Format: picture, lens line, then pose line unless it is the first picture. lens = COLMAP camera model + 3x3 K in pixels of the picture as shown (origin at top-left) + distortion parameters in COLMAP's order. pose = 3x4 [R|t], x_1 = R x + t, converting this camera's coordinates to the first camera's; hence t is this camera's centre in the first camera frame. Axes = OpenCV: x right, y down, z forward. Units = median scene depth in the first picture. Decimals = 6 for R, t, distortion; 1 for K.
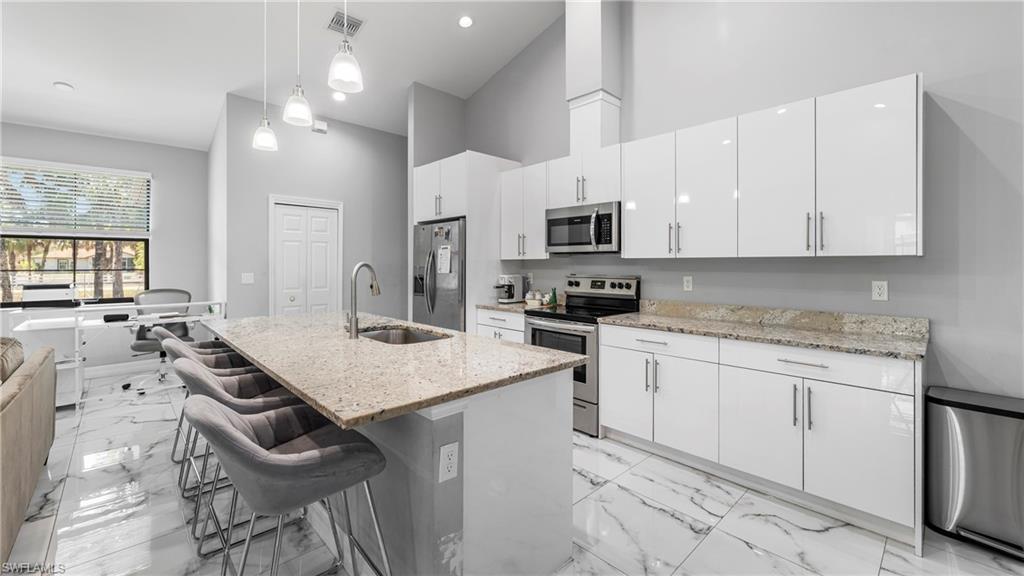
lens RADIAL K [[407.7, 0, 509.3], [0, 407.7, 287.5], [0, 0, 1]] dist [0.003196, 0.000245]
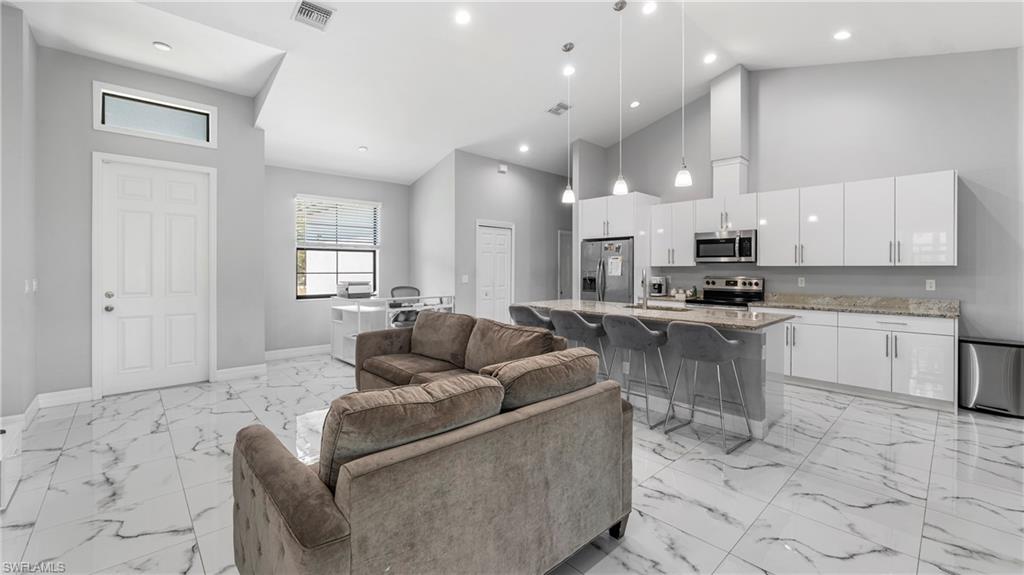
lens RADIAL K [[409.7, 0, 509.9], [0, 409.7, 290.7], [0, 0, 1]] dist [0.000070, -0.000027]
pose [[0.999964, 0.003513, -0.007787, -0.625259], [-0.003550, 0.999983, -0.004679, 0.032360], [0.007771, 0.004706, 0.999959, -0.546926]]
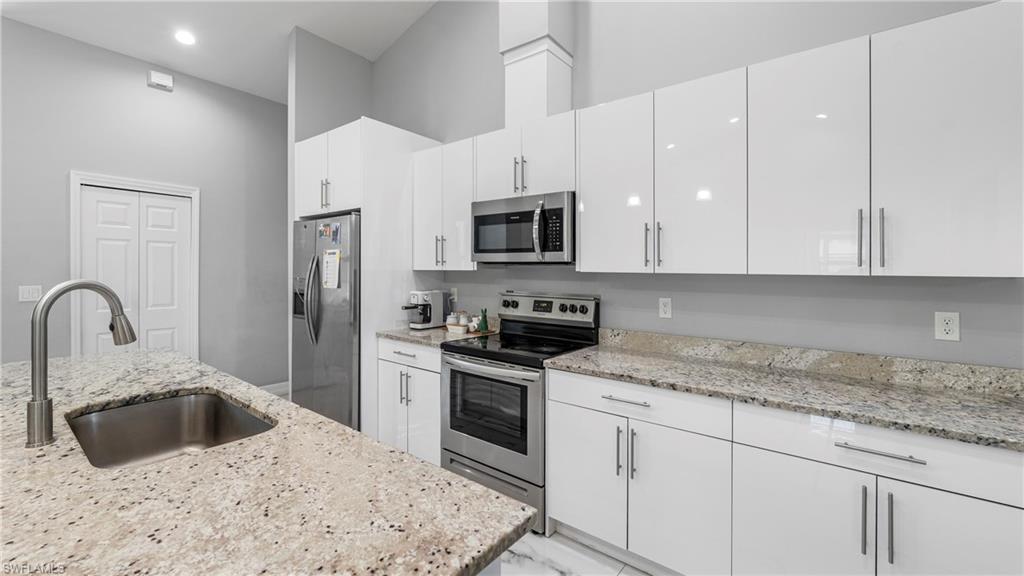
lens RADIAL K [[409.7, 0, 509.9], [0, 409.7, 291.2], [0, 0, 1]] dist [0.000070, -0.000027]
pose [[0.988824, 0.001735, 0.149080, 0.051456], [-0.000870, 0.999982, -0.005869, -0.031632], [-0.149088, 0.005674, 0.988808, 0.294593]]
